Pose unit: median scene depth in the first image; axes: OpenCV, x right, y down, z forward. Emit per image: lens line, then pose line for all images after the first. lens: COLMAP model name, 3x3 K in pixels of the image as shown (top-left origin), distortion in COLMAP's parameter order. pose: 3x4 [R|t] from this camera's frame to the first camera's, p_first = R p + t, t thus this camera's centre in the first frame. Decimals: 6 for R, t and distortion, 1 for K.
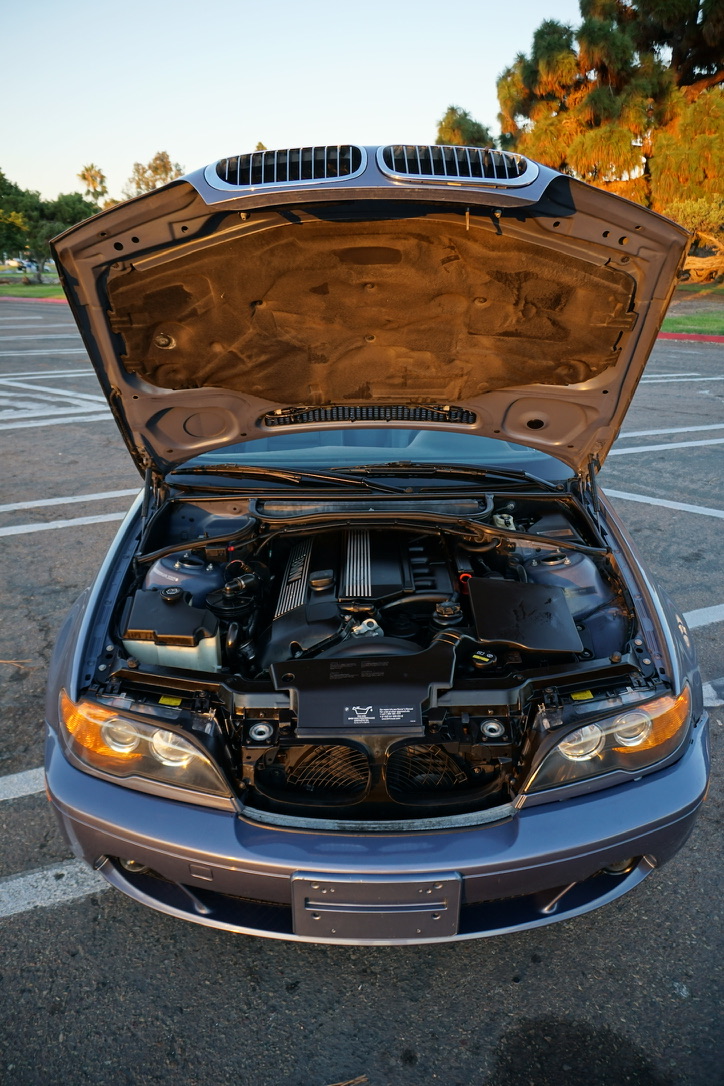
lens RADIAL K [[748.4, 0, 360.0], [0, 748.4, 556.5], [0, 0, 1]] dist [-0.045682, 0.001998]
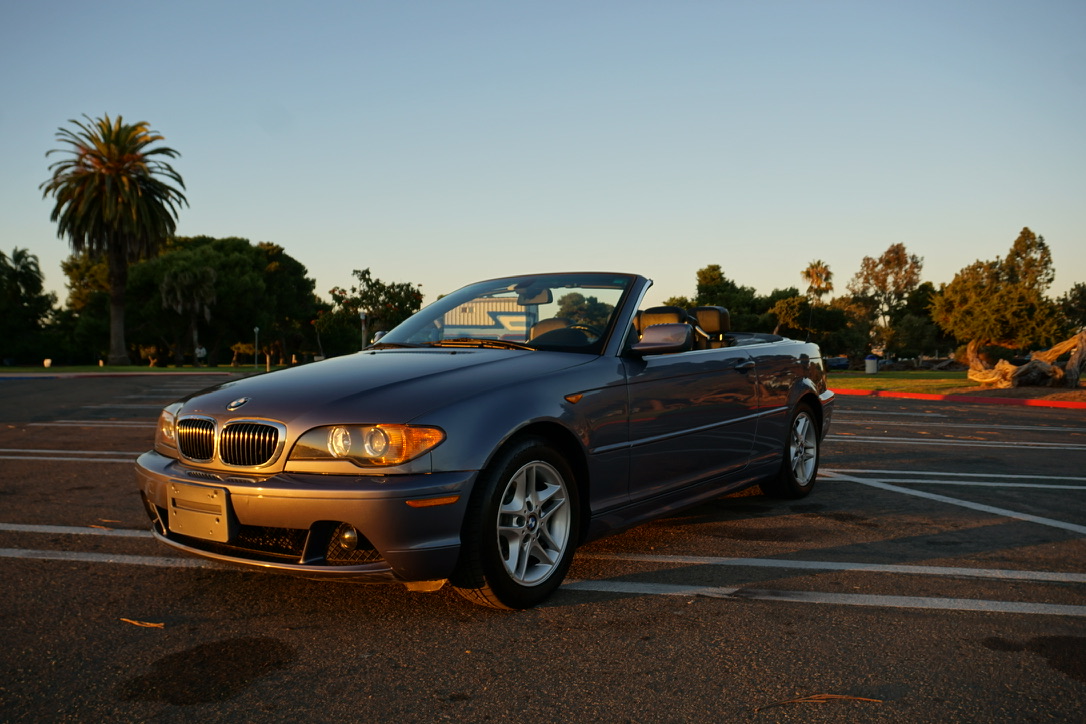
lens RADIAL K [[920.0, 0, 543.0], [0, 920.0, 362.0], [0, 0, 1]] dist [-0.080753, 0.105105]
pose [[0.808762, 0.002894, -0.588129, 1.107894], [-0.223642, 0.926383, -0.302982, 0.378662], [0.543956, 0.376571, 0.749871, -0.184891]]
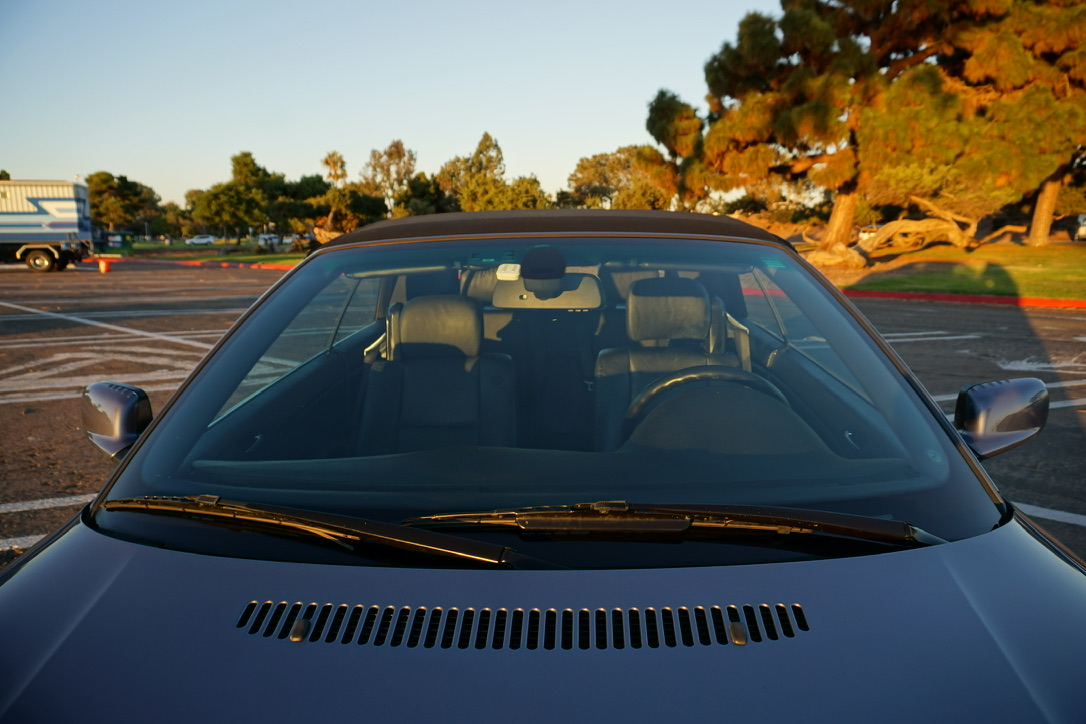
lens RADIAL K [[727.4, 0, 528.3], [0, 727.4, 363.4], [0, 0, 1]] dist [-0.038149, -0.000609]
pose [[0.997846, 0.004117, -0.065477, 0.035829], [-0.017371, 0.978990, -0.203166, -0.104688], [0.063265, 0.203865, 0.976953, 0.542809]]
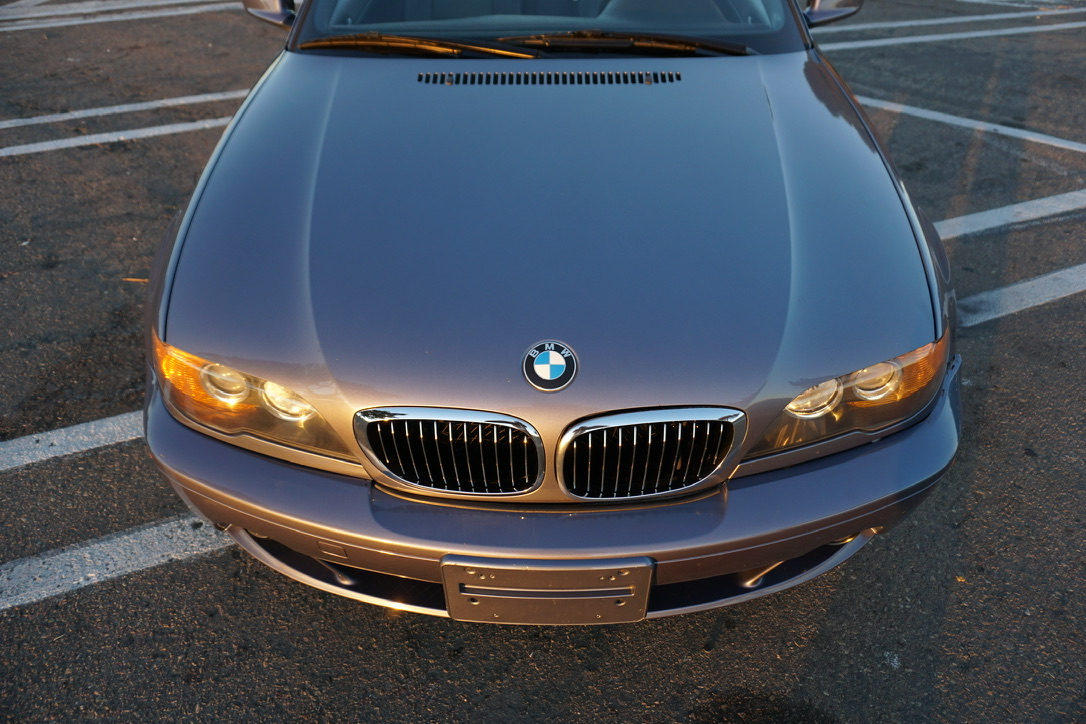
lens RADIAL K [[726.4, 0, 553.9], [0, 726.4, 354.3], [0, 0, 1]] dist [-0.040635, 0.001613]
pose [[0.999956, 0.005052, 0.007923, 0.013375], [-0.006873, 0.968191, 0.250119, 0.012073], [-0.006407, -0.250163, 0.968183, 0.182001]]
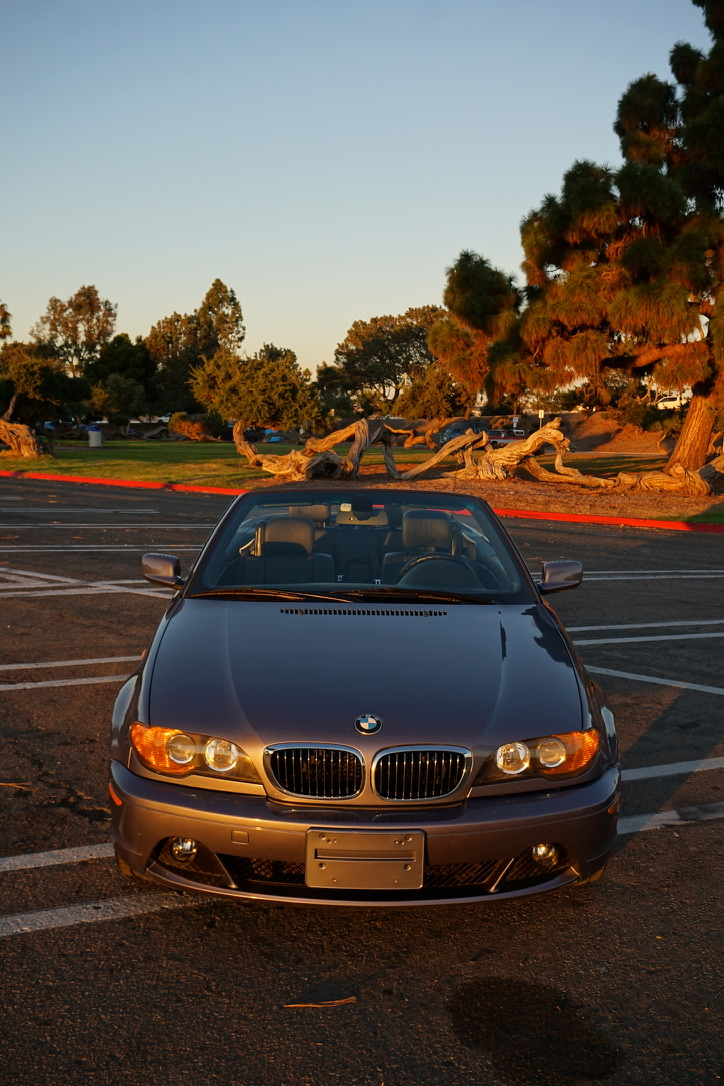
lens RADIAL K [[1099.3, 0, 362.0], [0, 1099.3, 543.0], [0, 0, 1]] dist [-0.044738, 0.005070]
pose [[0.999462, 0.026956, 0.018663, -0.025161], [-0.020814, 0.961486, -0.274064, 0.294123], [-0.025331, 0.273528, 0.961530, -0.745010]]
